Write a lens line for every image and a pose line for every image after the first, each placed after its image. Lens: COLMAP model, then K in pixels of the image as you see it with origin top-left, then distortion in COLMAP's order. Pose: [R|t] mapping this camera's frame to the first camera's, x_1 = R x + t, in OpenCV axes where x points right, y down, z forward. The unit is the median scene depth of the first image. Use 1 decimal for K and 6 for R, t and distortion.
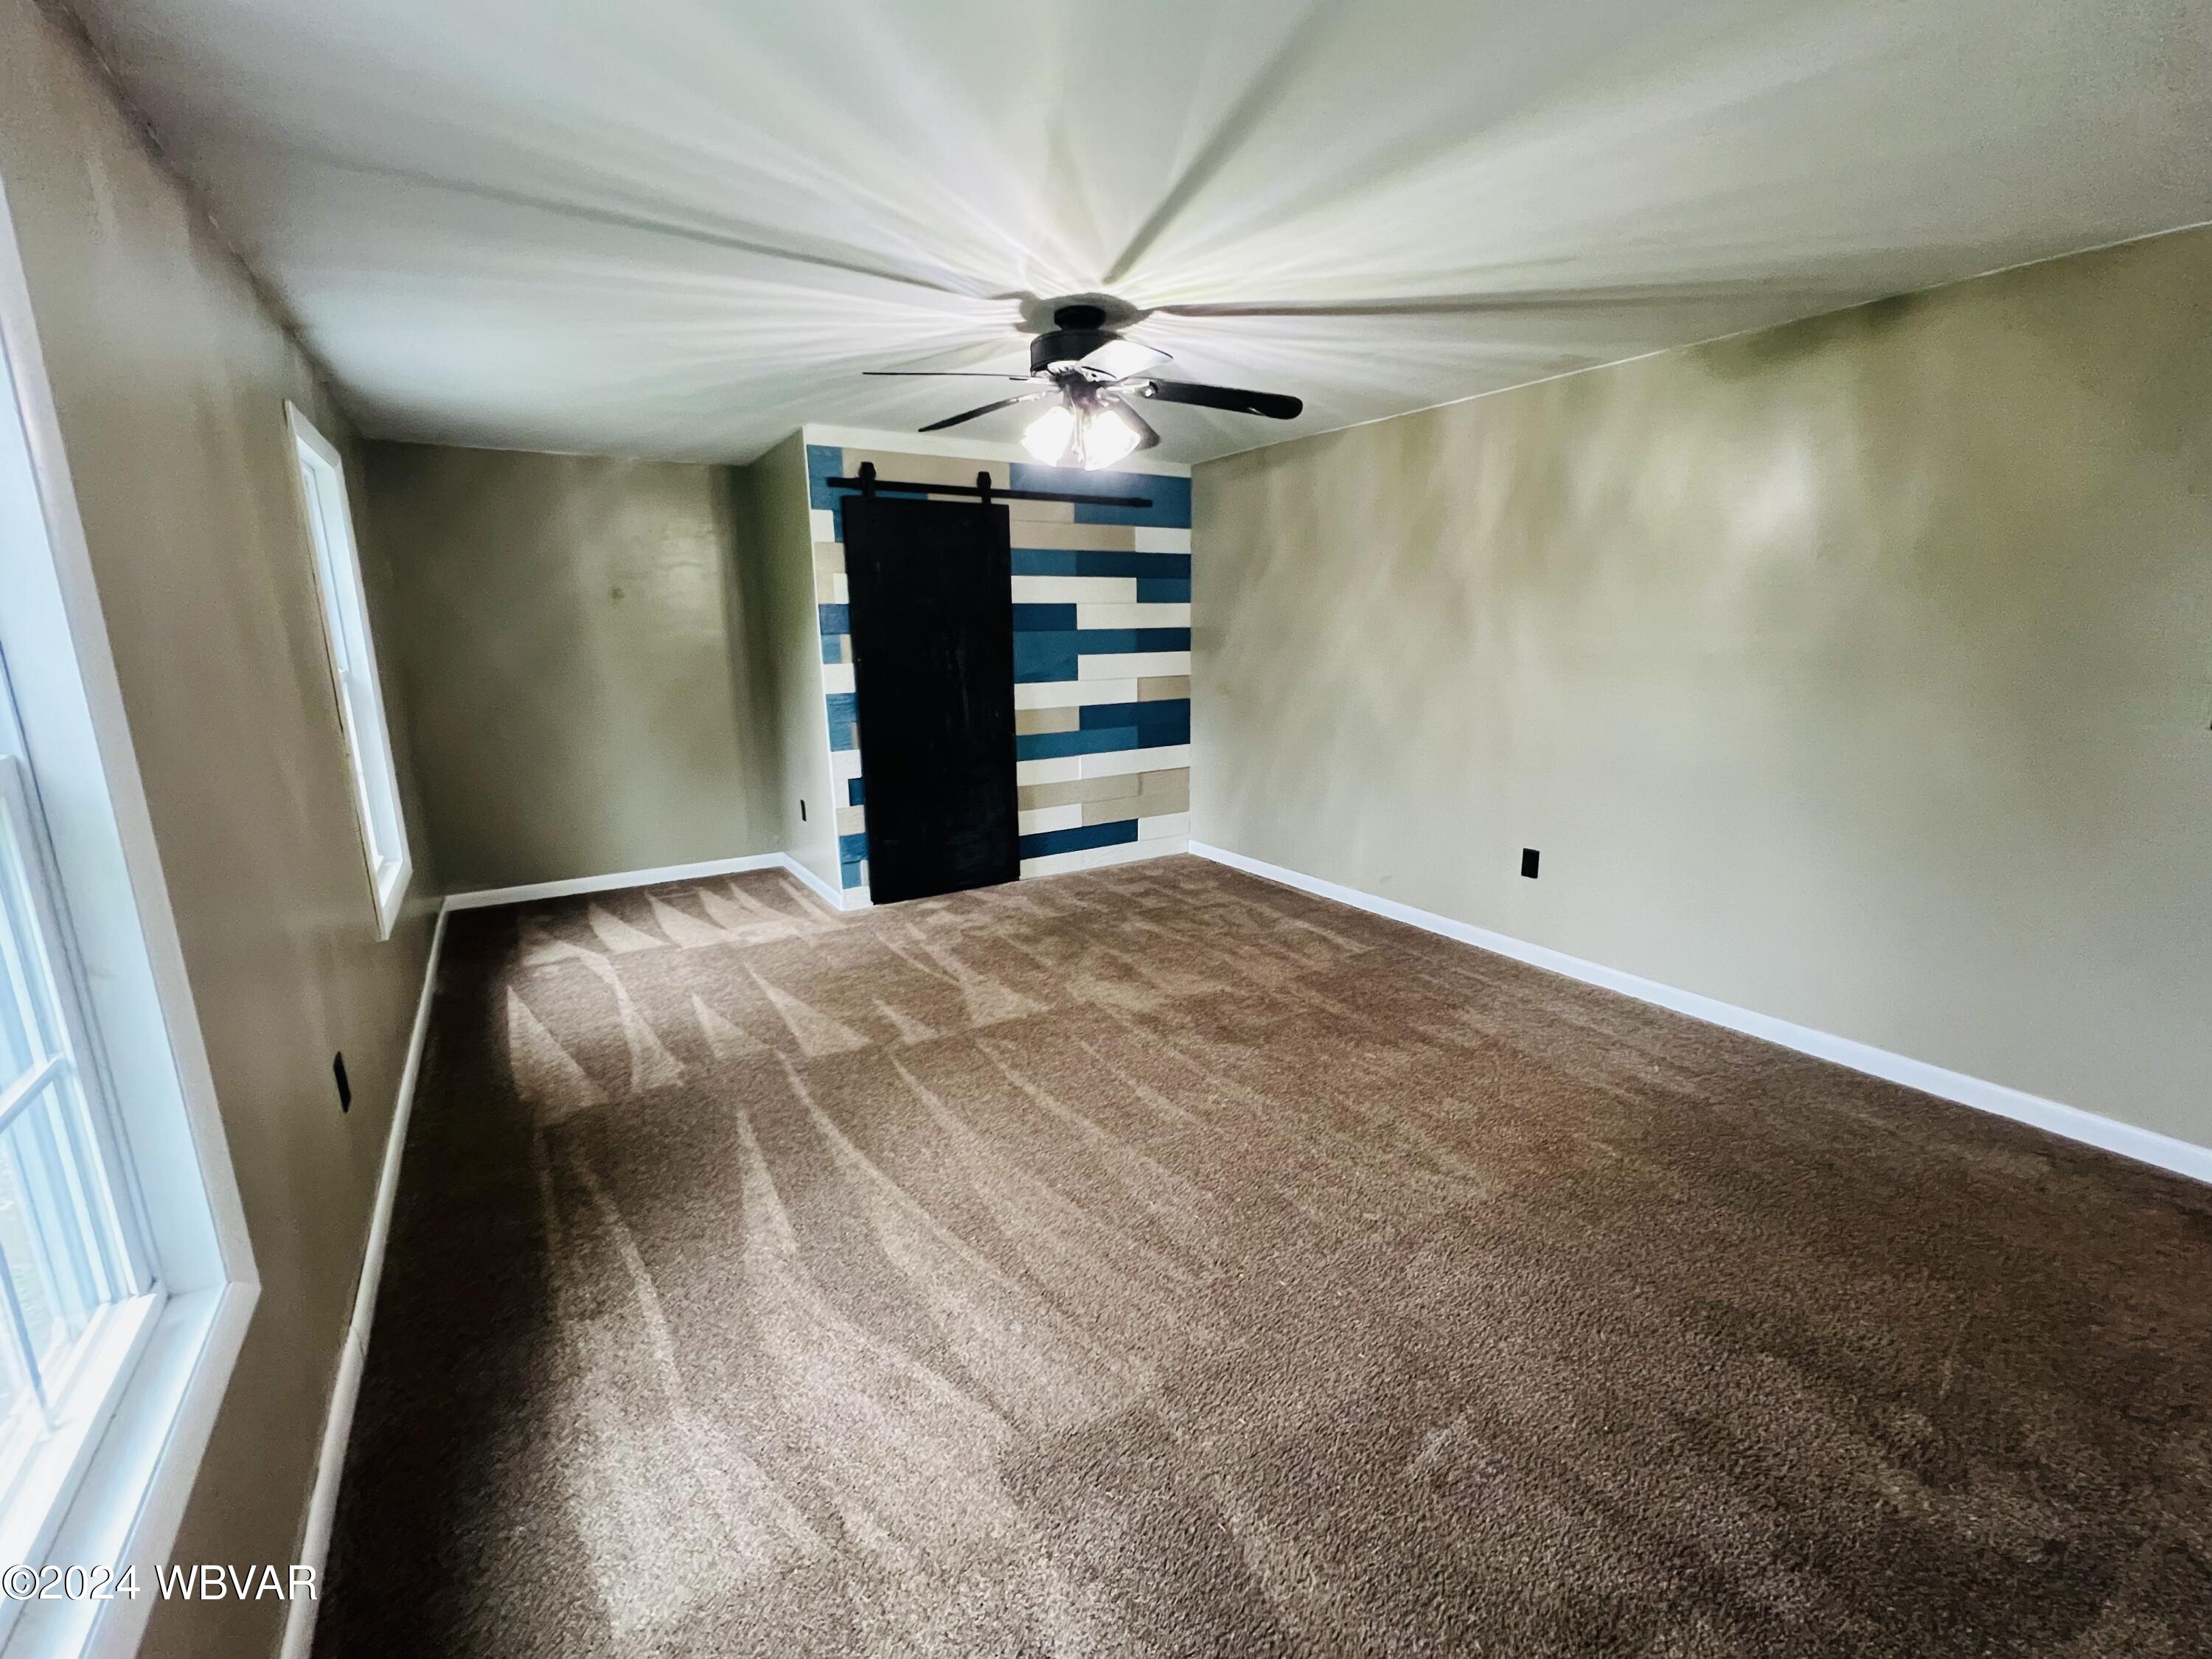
lens RADIAL K [[934.0, 0, 1100.8], [0, 934.0, 832.7], [0, 0, 1]] dist [-0.000610, -0.000017]
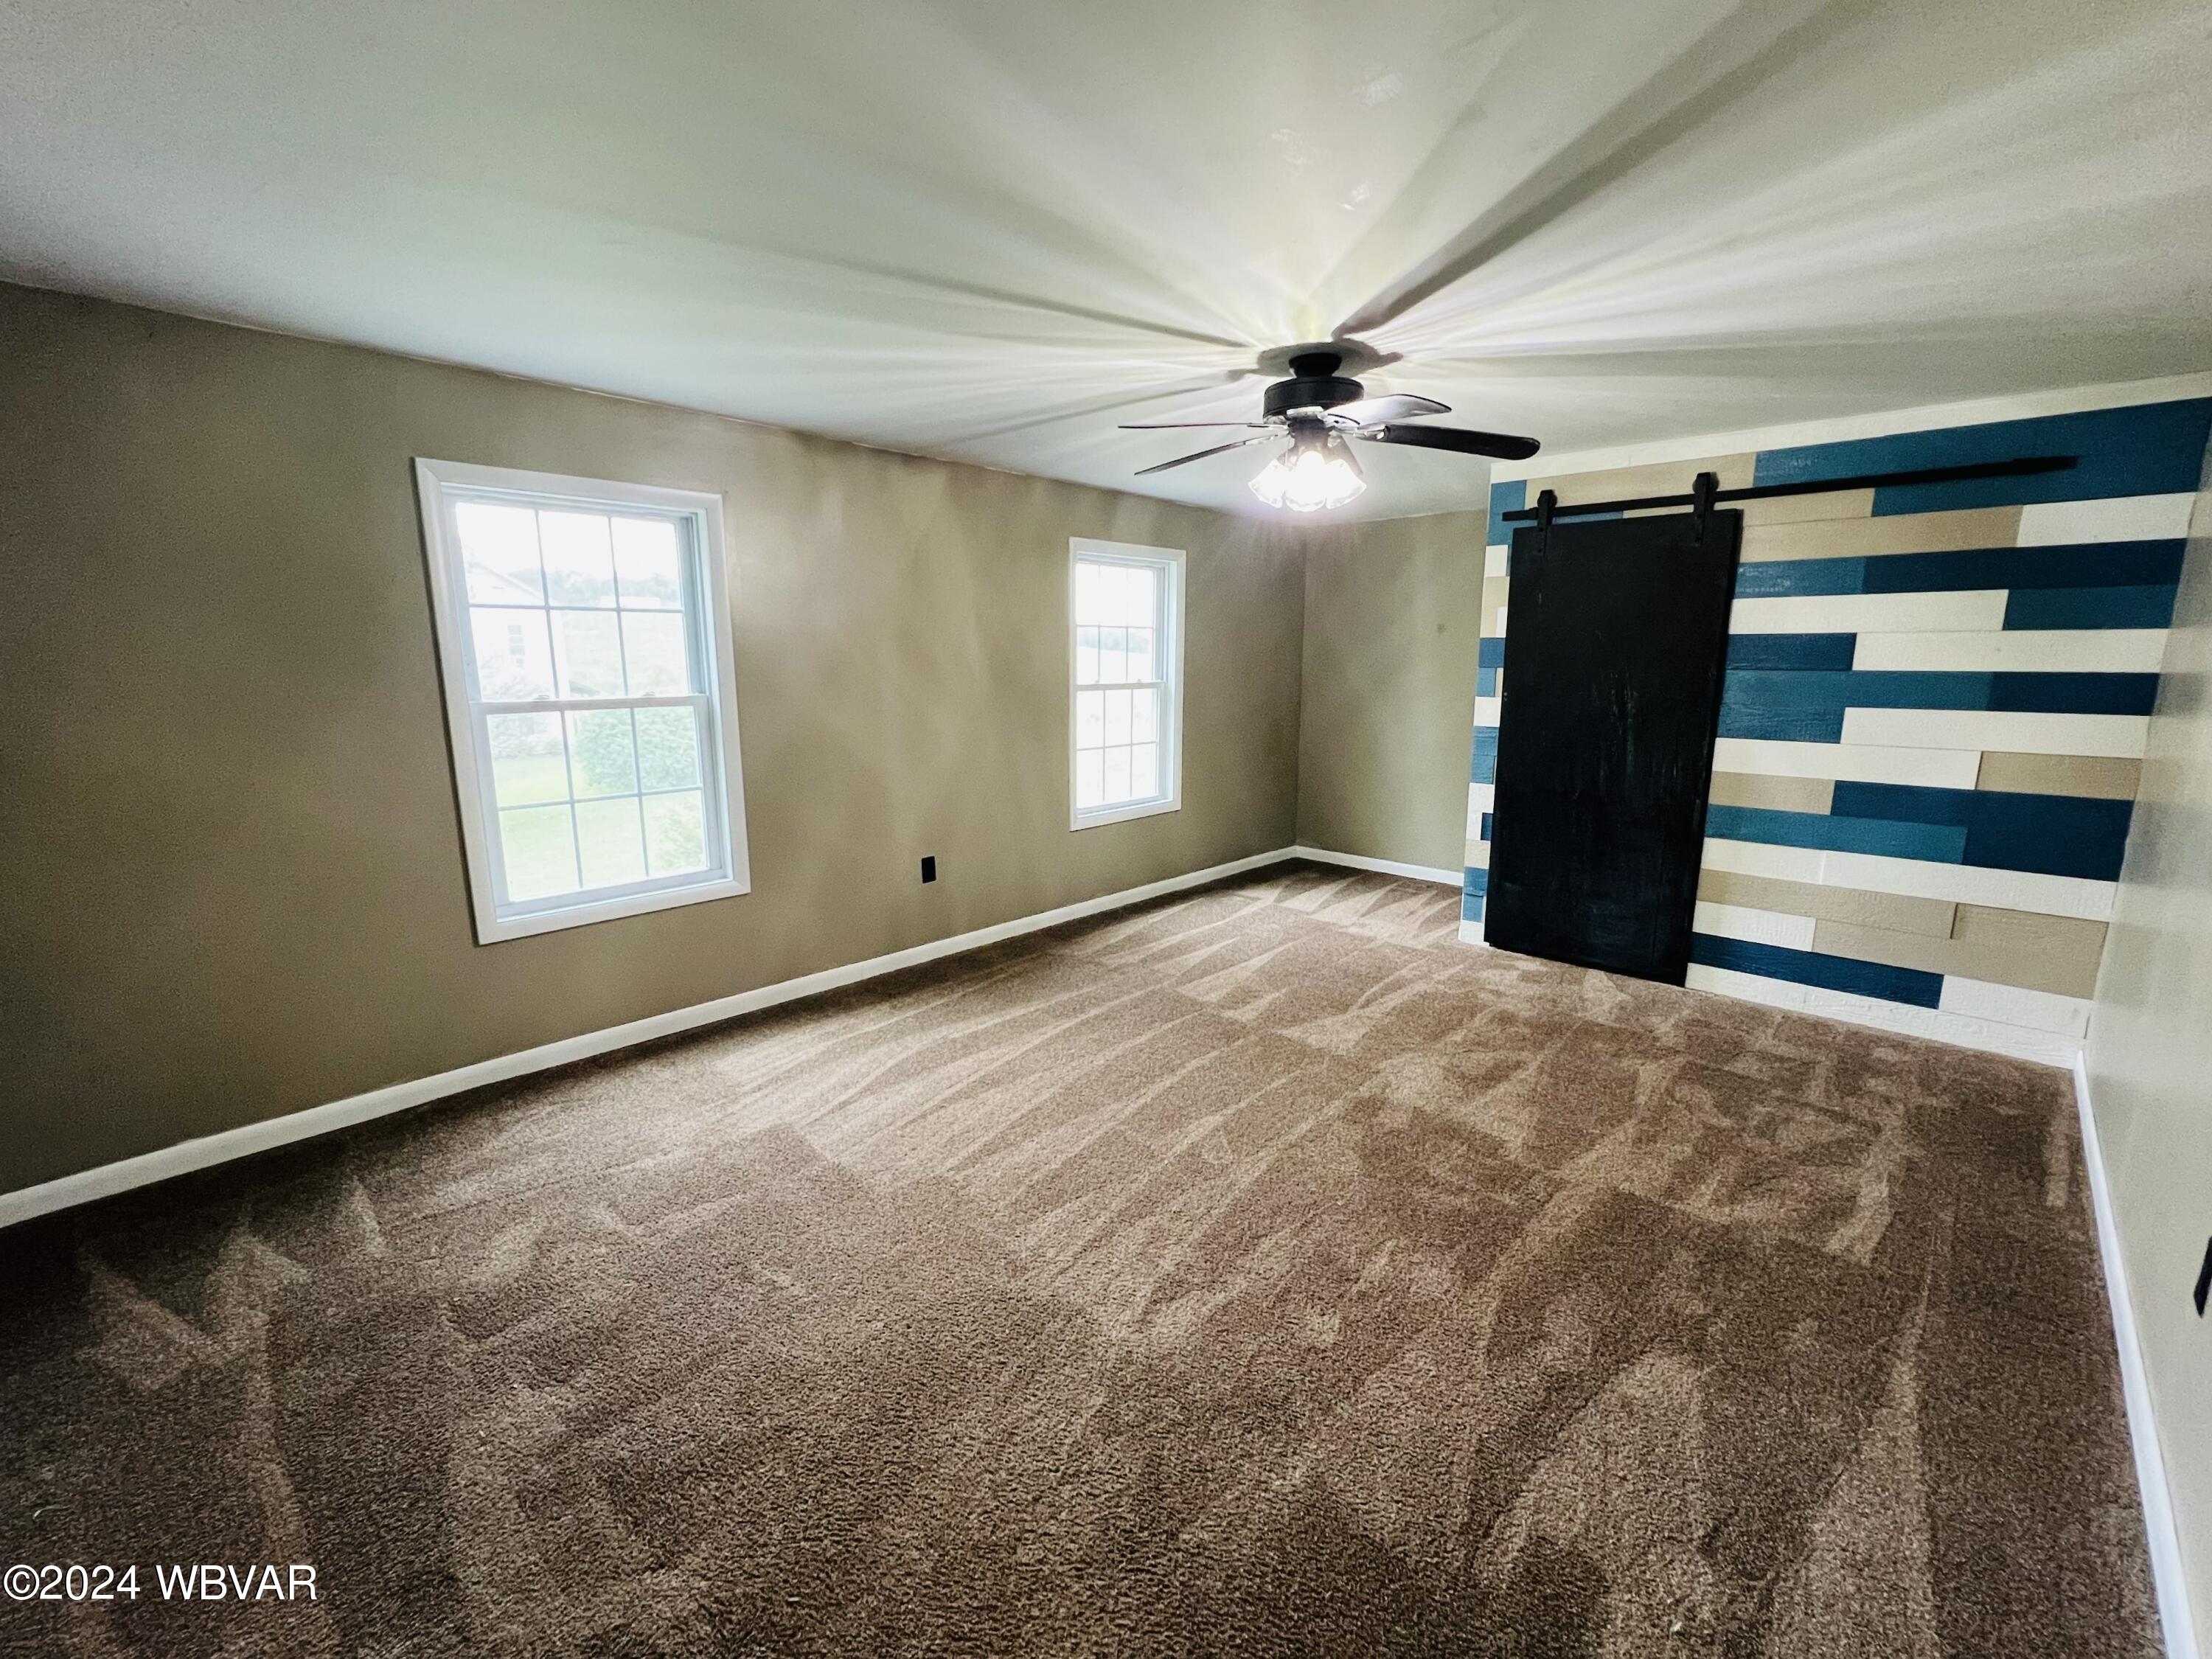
lens RADIAL K [[934.0, 0, 1100.8], [0, 934.0, 832.7], [0, 0, 1]] dist [-0.000610, -0.000017]
pose [[0.250371, 0.193952, -0.948524, 0.610037], [-0.216778, 0.966083, 0.140322, -0.093494], [0.943569, 0.170487, 0.283924, 0.358674]]
